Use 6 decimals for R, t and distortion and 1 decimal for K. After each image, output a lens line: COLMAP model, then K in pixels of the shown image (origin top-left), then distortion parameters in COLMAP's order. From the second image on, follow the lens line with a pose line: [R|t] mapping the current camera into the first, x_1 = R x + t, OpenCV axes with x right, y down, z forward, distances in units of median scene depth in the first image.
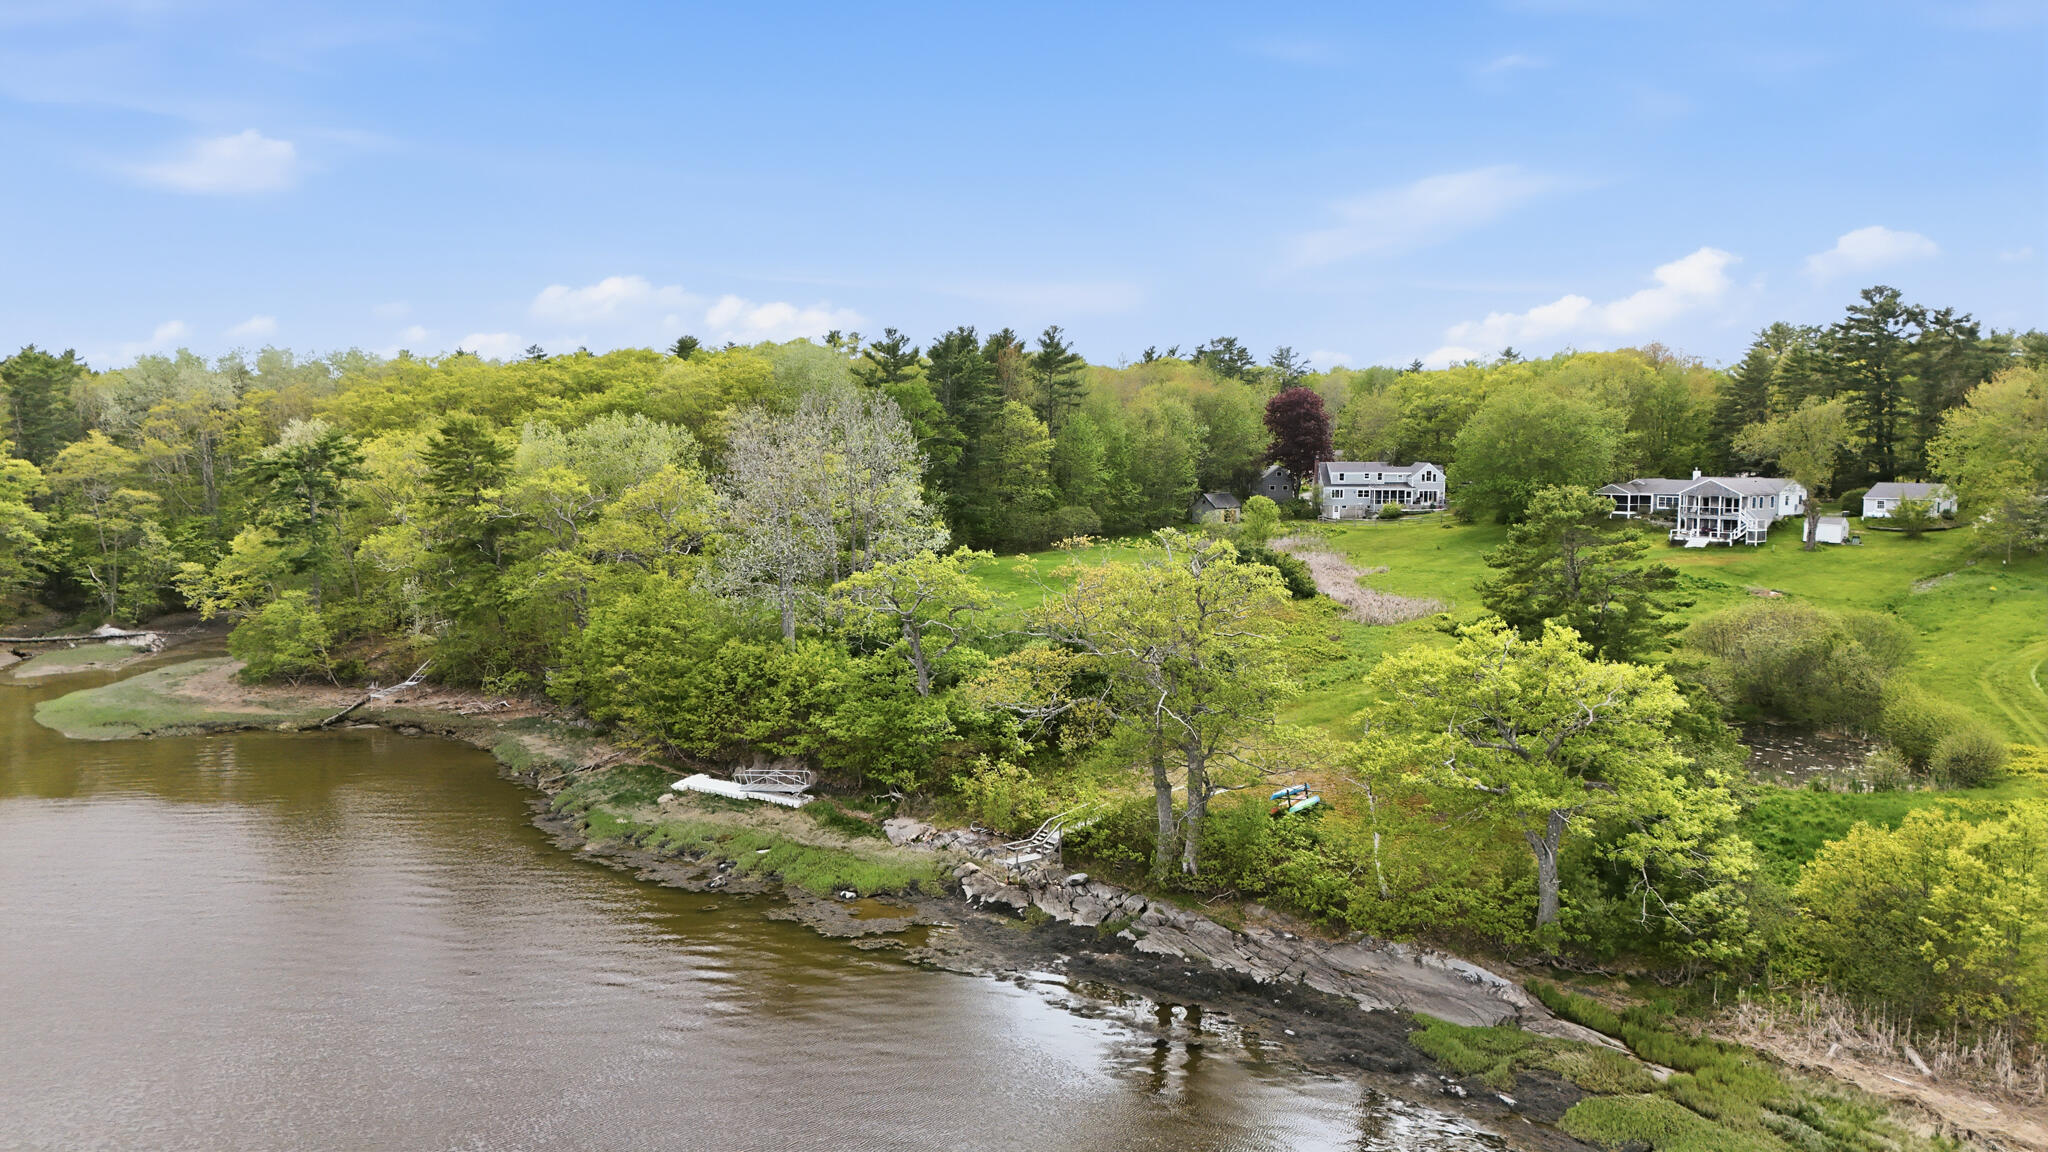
lens RADIAL K [[1496.2, 0, 1025.2], [0, 1496.2, 579.2], [0, 0, 1]] dist [0.085652, -0.083185]
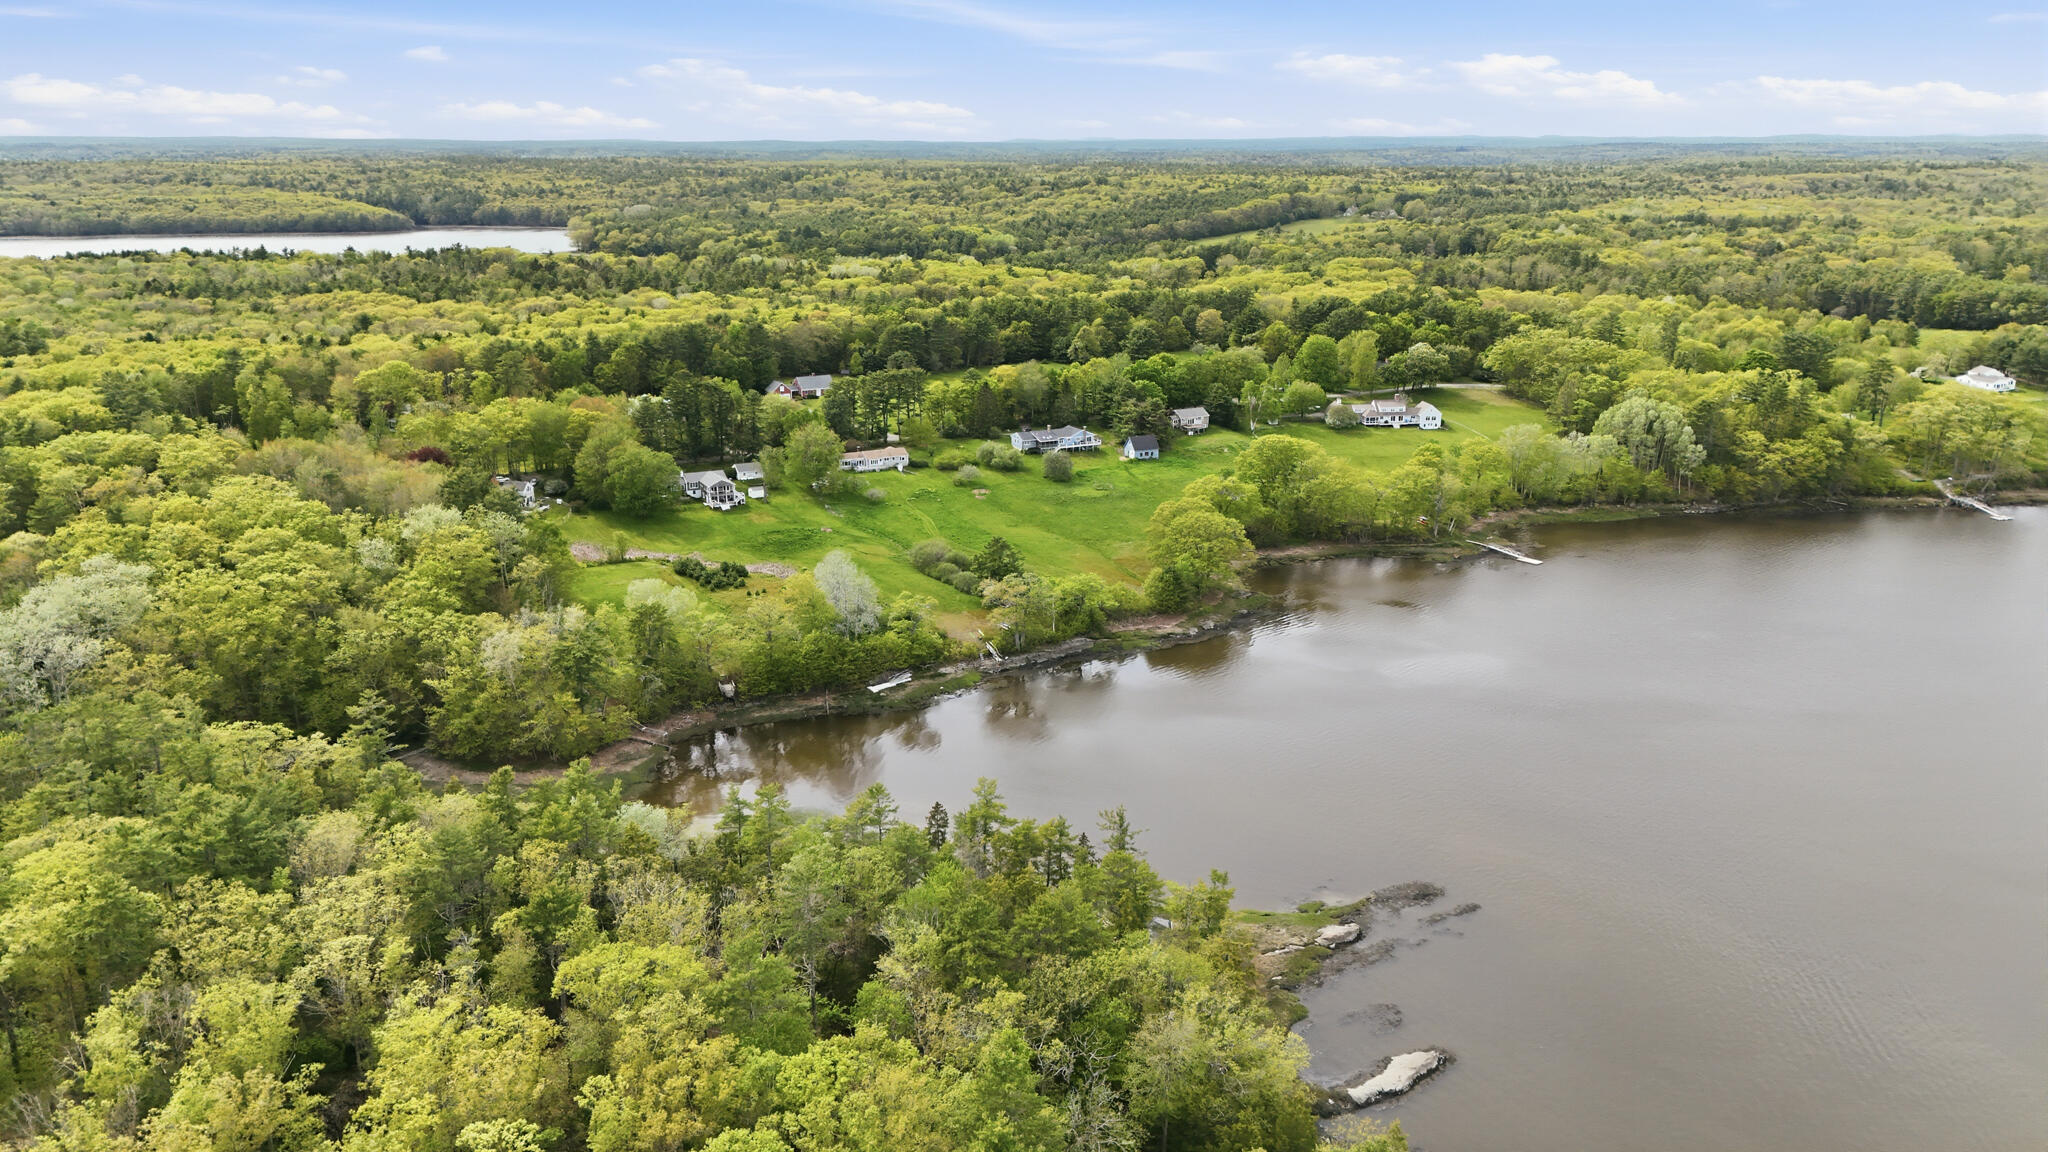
lens RADIAL K [[1492.9, 0, 1024.0], [0, 1492.9, 579.9], [0, 0, 1]] dist [0.086725, -0.081603]
pose [[0.238132, -0.276920, 0.930918, -2.928779], [0.093320, 0.960580, 0.261872, -0.853777], [-0.966739, 0.024513, 0.254587, -0.096257]]
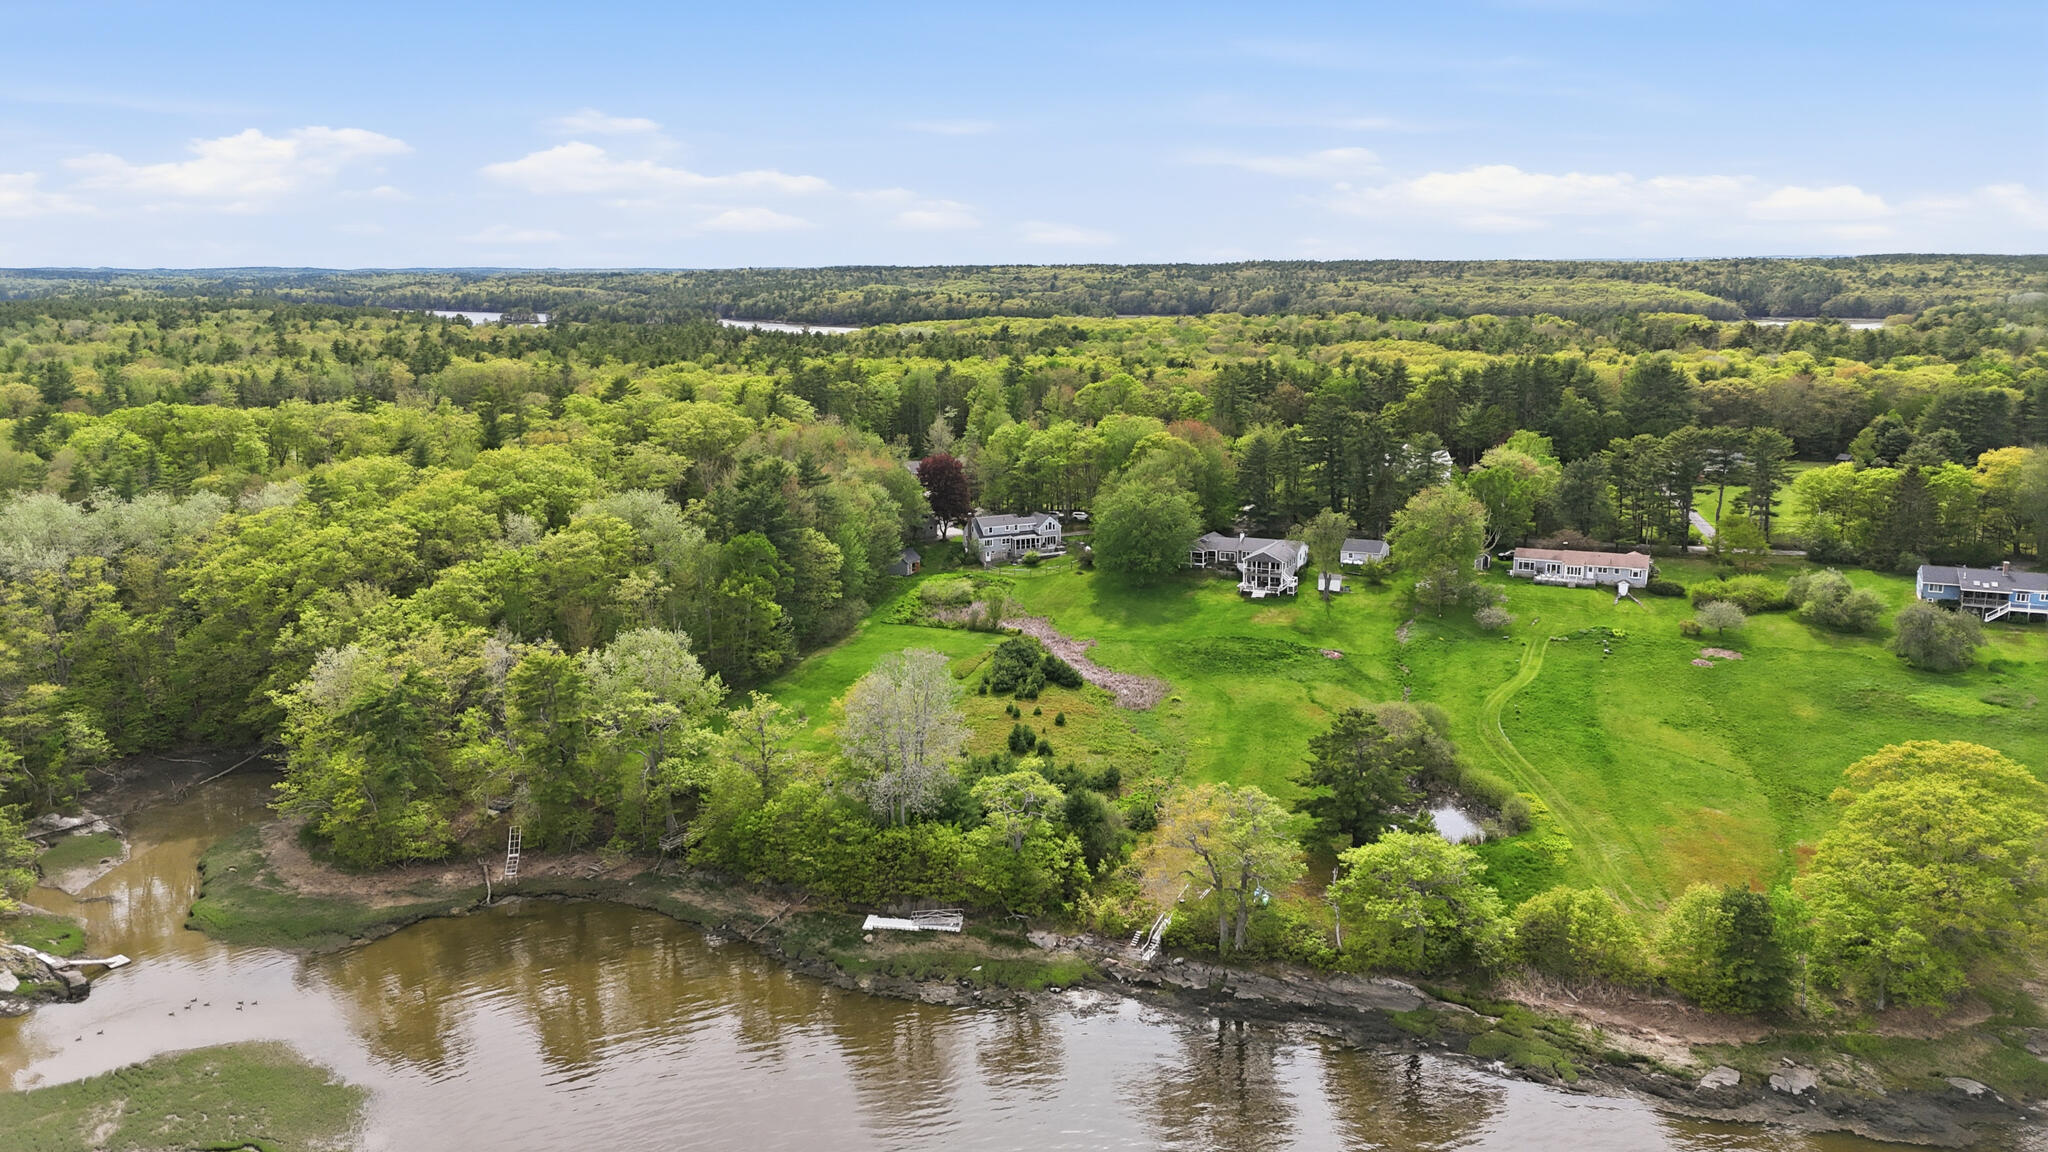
lens RADIAL K [[1496.2, 0, 1025.2], [0, 1496.2, 579.2], [0, 0, 1]] dist [0.085652, -0.083185]
pose [[0.908046, -0.096059, 0.407706, -0.682420], [0.050602, 0.991377, 0.120875, -0.408867], [-0.415802, -0.089129, 0.905077, -0.483595]]
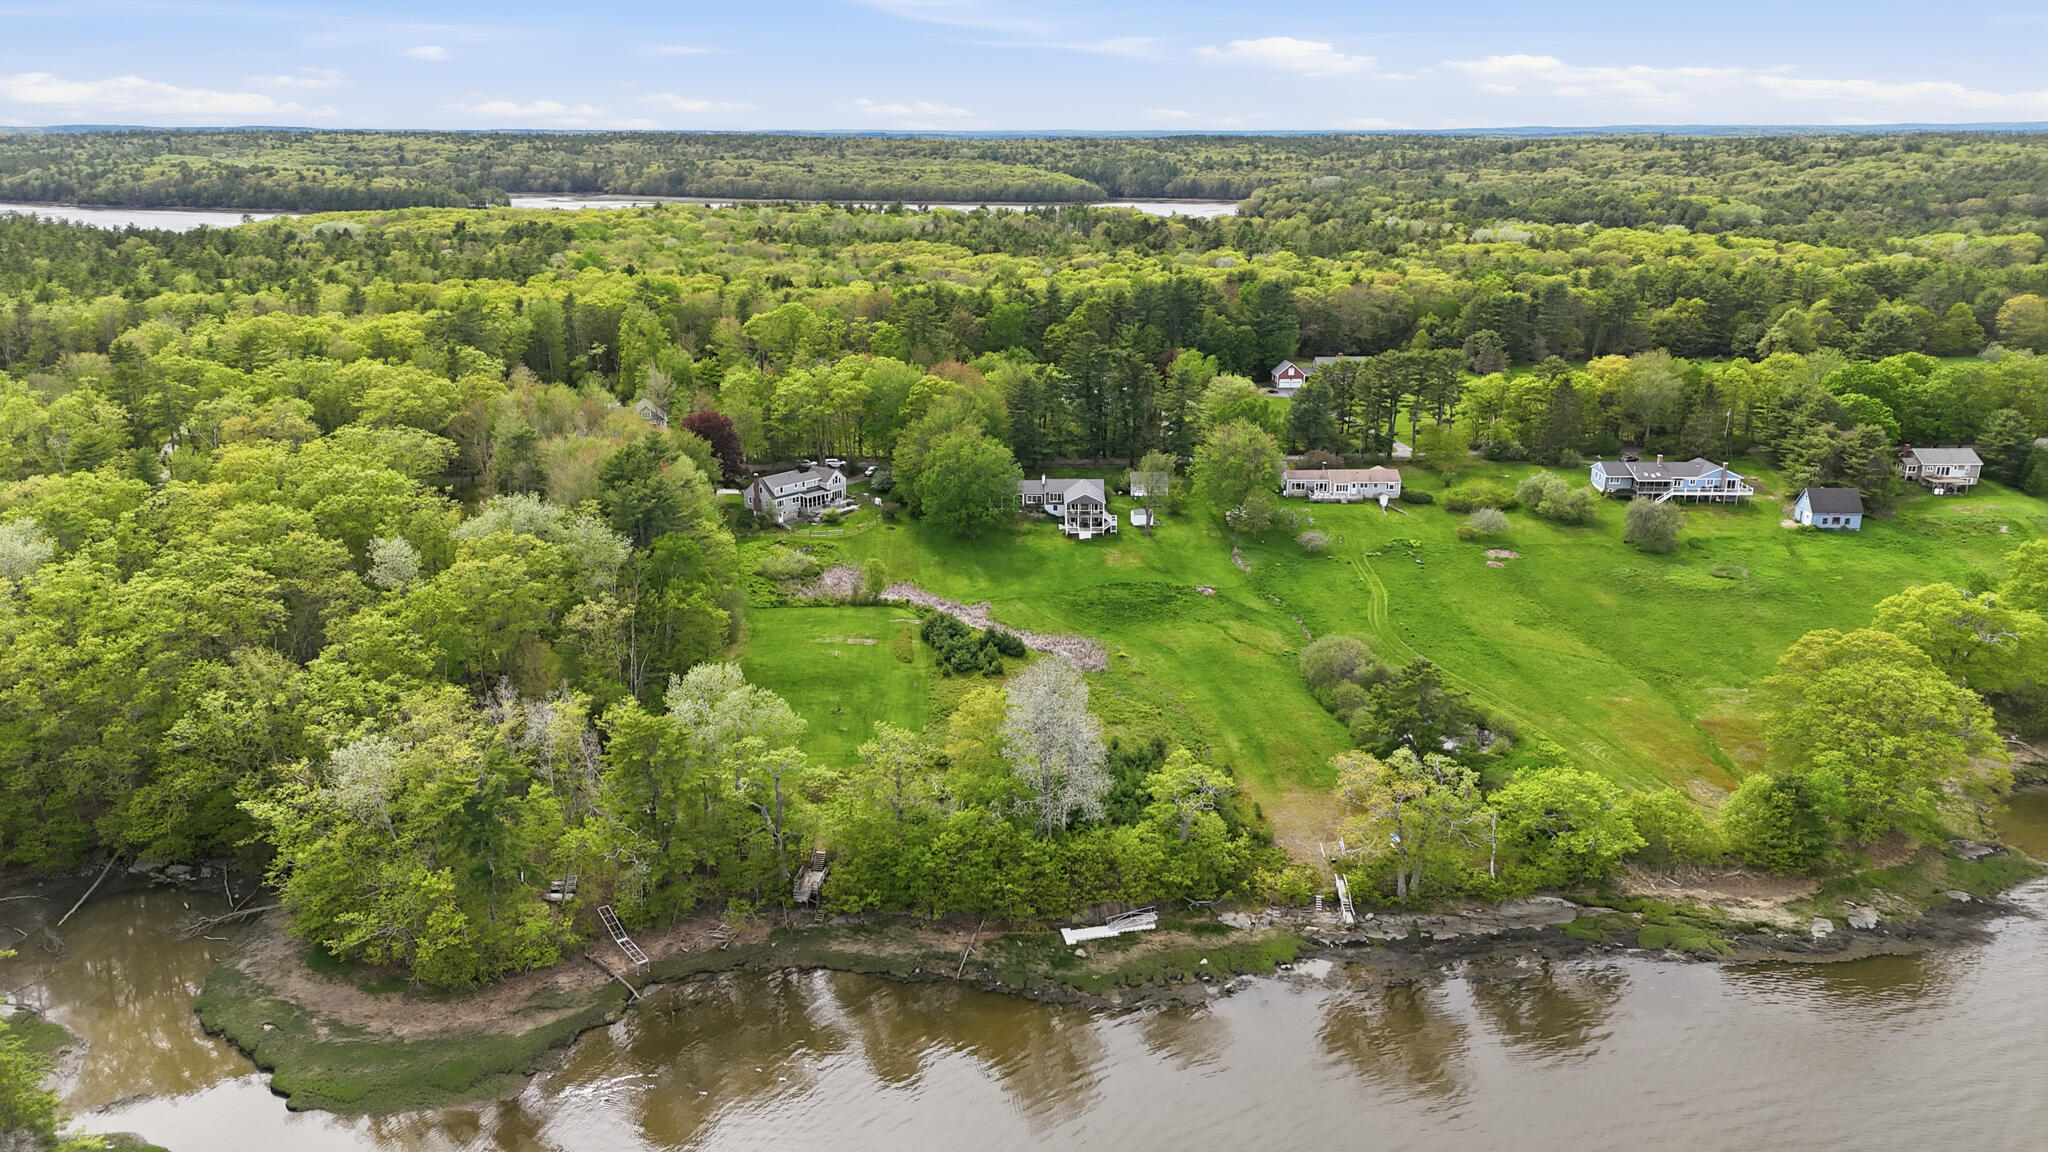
lens RADIAL K [[1496.2, 0, 1025.2], [0, 1496.2, 579.2], [0, 0, 1]] dist [0.085652, -0.083185]
pose [[0.653595, -0.220464, 0.724023, -1.318425], [0.074341, 0.970708, 0.228470, -0.601656], [-0.753184, -0.095502, 0.650840, 0.021012]]
